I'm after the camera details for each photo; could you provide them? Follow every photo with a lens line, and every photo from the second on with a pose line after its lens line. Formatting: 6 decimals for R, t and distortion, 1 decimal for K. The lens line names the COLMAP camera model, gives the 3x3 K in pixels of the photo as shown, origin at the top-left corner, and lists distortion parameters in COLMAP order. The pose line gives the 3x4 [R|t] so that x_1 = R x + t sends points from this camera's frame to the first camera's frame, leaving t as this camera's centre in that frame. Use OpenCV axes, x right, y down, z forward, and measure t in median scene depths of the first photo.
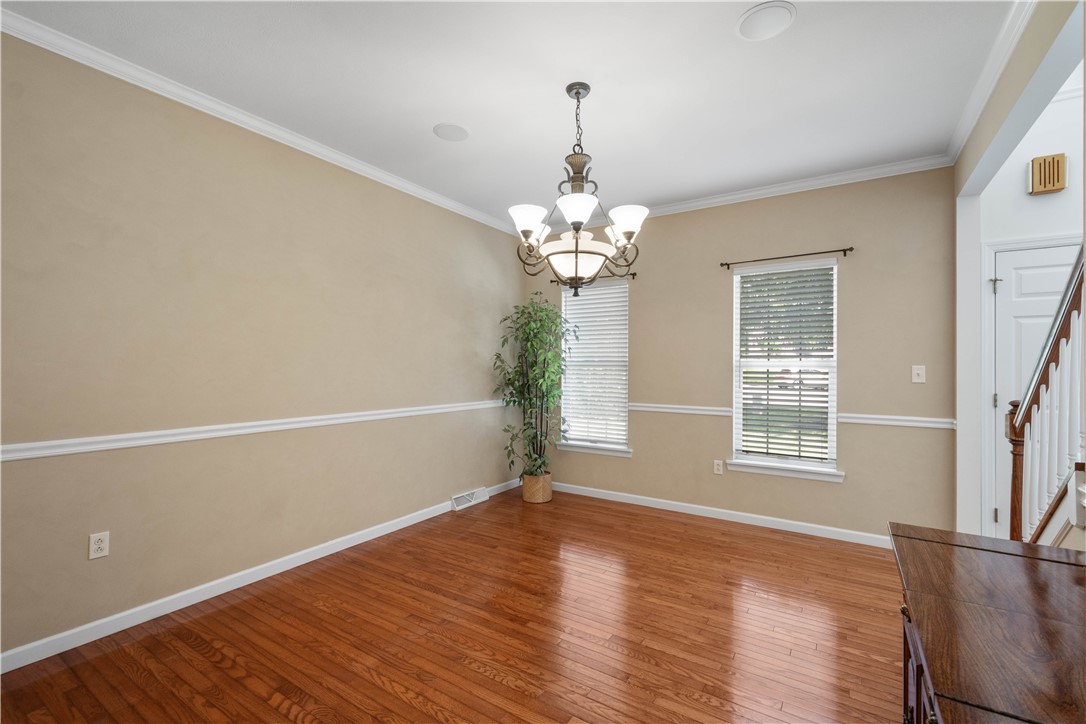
lens RADIAL K [[475.2, 0, 546.7], [0, 475.2, 367.4], [0, 0, 1]] dist [0.002969, -0.000167]
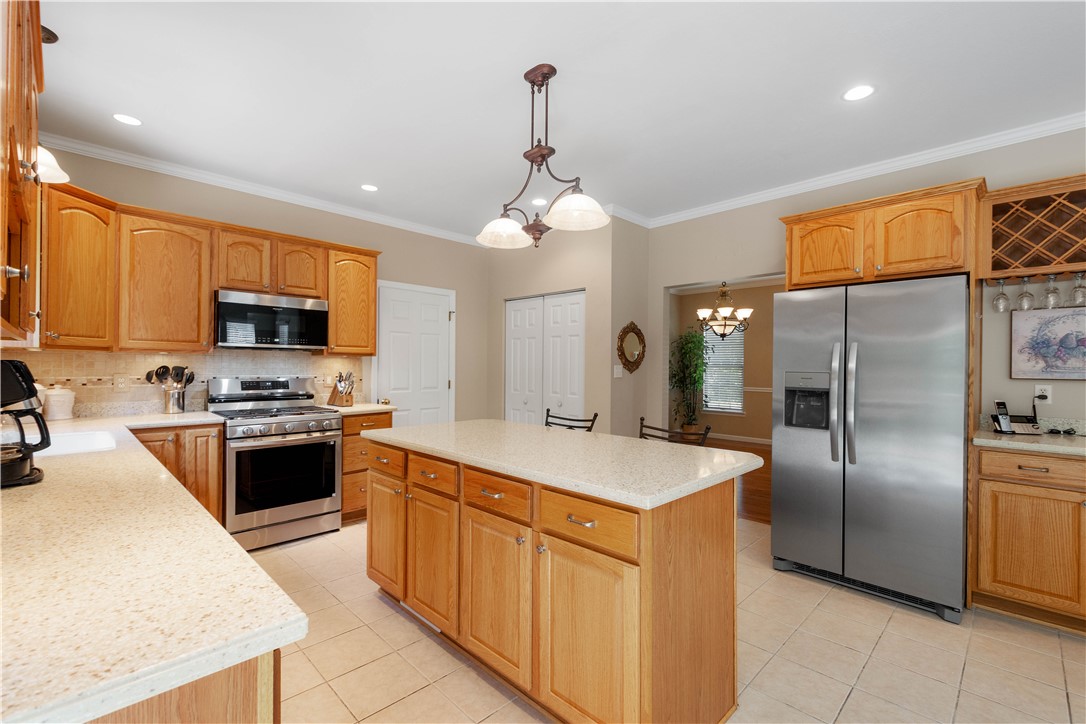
lens RADIAL K [[475.2, 0, 540.7], [0, 475.2, 366.4], [0, 0, 1]] dist [0.002969, -0.000167]
pose [[0.974773, 0.001197, -0.223195, -0.179281], [-0.001096, 0.999999, 0.000576, -0.005678], [0.223196, -0.000316, 0.974774, -0.952267]]
